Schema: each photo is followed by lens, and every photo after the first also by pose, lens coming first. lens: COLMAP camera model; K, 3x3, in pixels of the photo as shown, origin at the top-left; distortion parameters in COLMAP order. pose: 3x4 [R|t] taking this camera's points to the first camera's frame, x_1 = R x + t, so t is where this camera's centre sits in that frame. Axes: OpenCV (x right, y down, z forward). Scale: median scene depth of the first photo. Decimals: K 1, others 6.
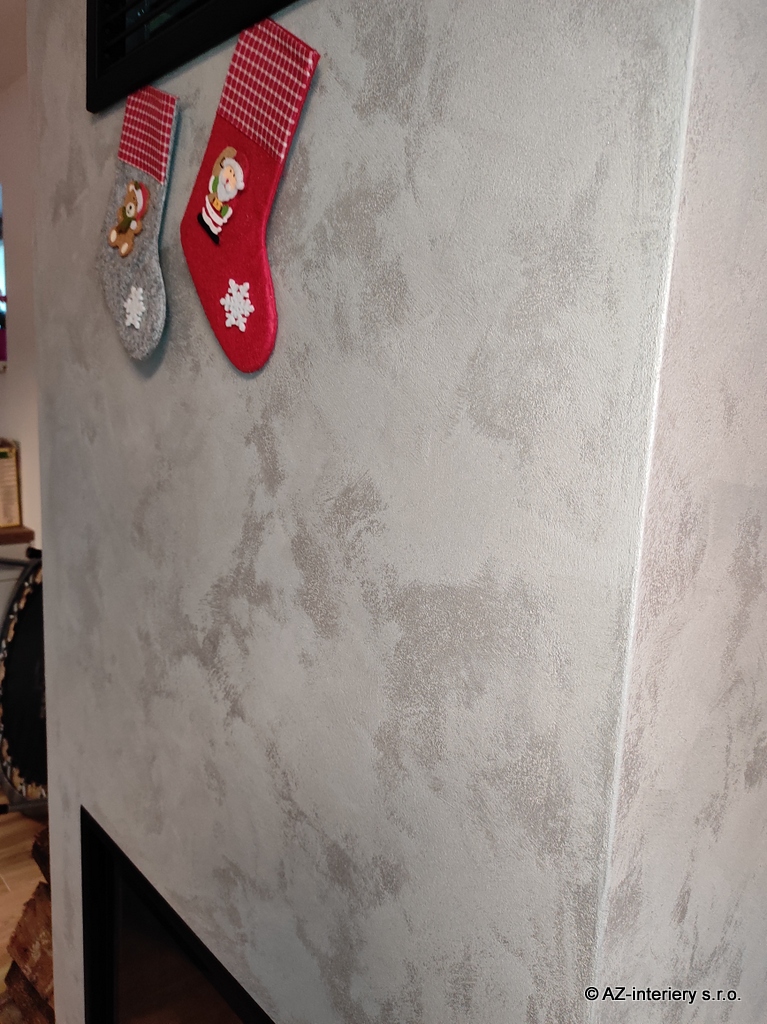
lens RADIAL K [[756.6, 0, 380.6], [0, 756.6, 510.0], [0, 0, 1]] dist [0.025026, -0.022737]
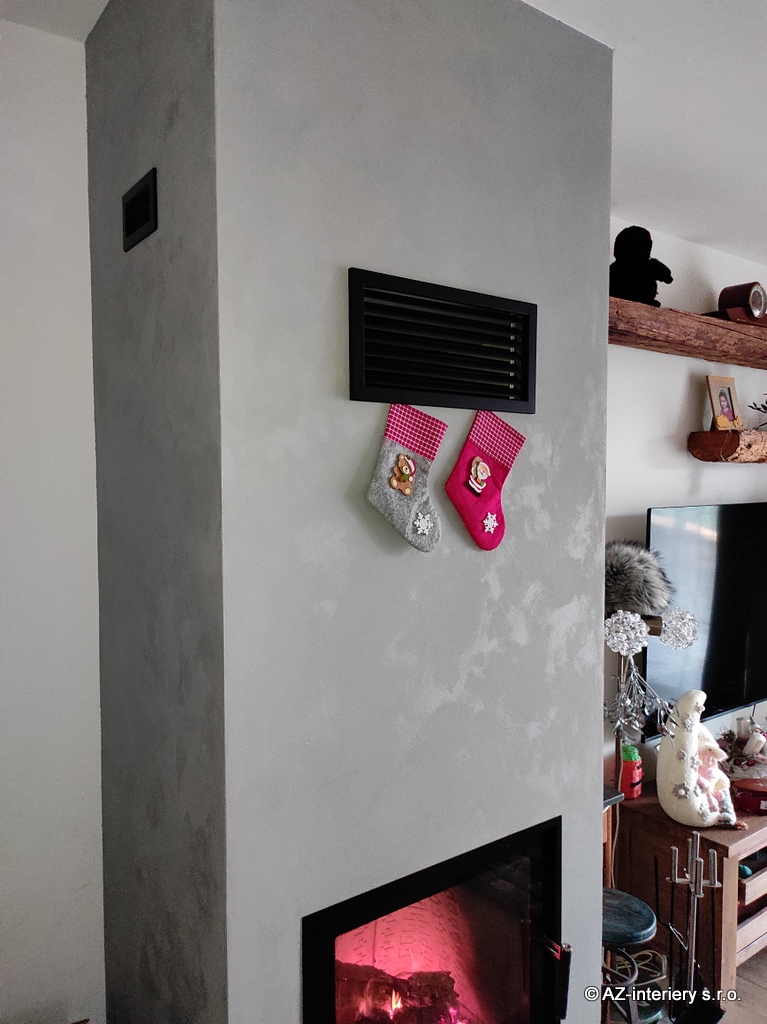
lens RADIAL K [[756.6, 0, 380.7], [0, 756.6, 513.2], [0, 0, 1]] dist [0.025026, -0.022737]
pose [[0.103065, -0.090650, 0.990535, -2.511845], [0.166918, 0.983293, 0.072620, -0.521362], [-0.980569, 0.157854, 0.116475, 1.043905]]
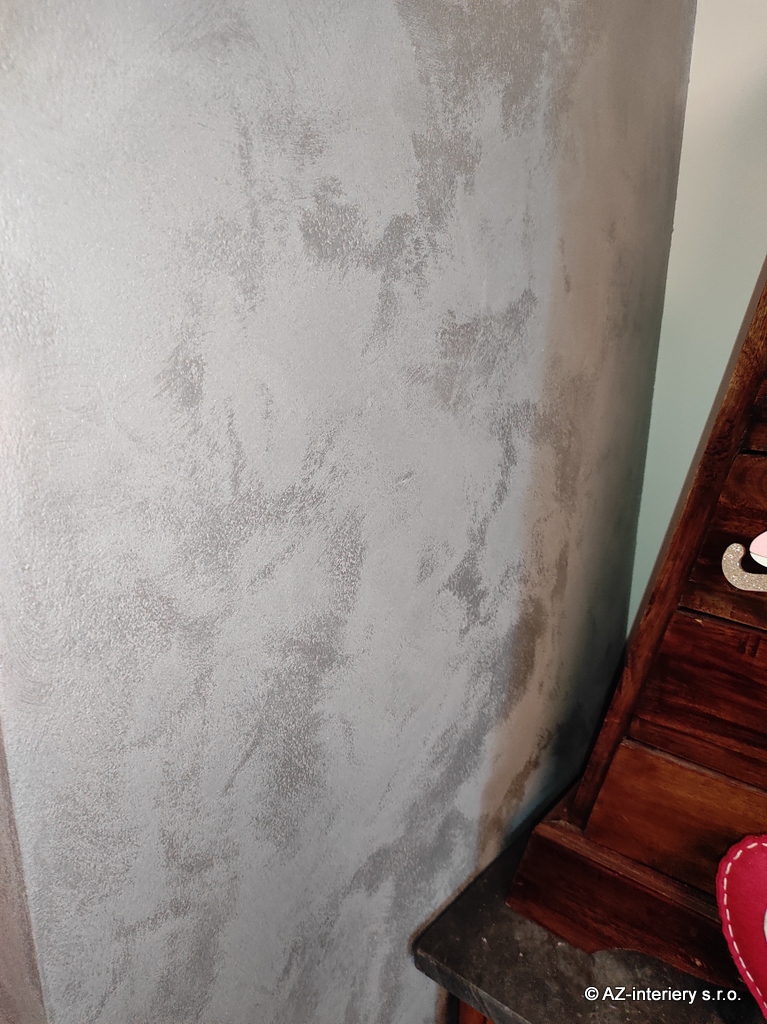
lens RADIAL K [[756.6, 0, 382.1], [0, 756.6, 518.6], [0, 0, 1]] dist [0.025026, -0.022737]
pose [[0.988275, -0.081347, 0.129211, 0.368592], [0.062446, 0.987586, 0.144135, 0.433154], [-0.139332, -0.134377, 0.981086, 0.217980]]
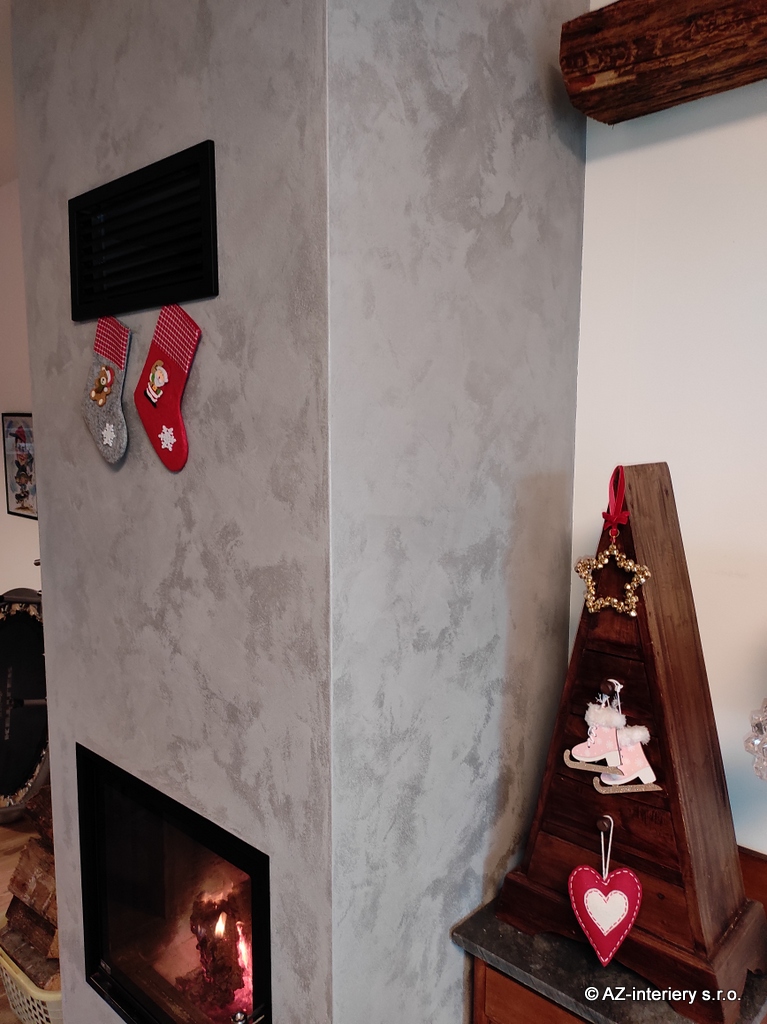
lens RADIAL K [[756.6, 0, 377.2], [0, 756.6, 506.0], [0, 0, 1]] dist [0.025026, -0.022737]
pose [[0.994278, -0.057113, 0.090274, 0.168074], [0.062034, 0.996683, -0.052684, 0.046016], [-0.086966, 0.057983, 0.994522, -1.009603]]
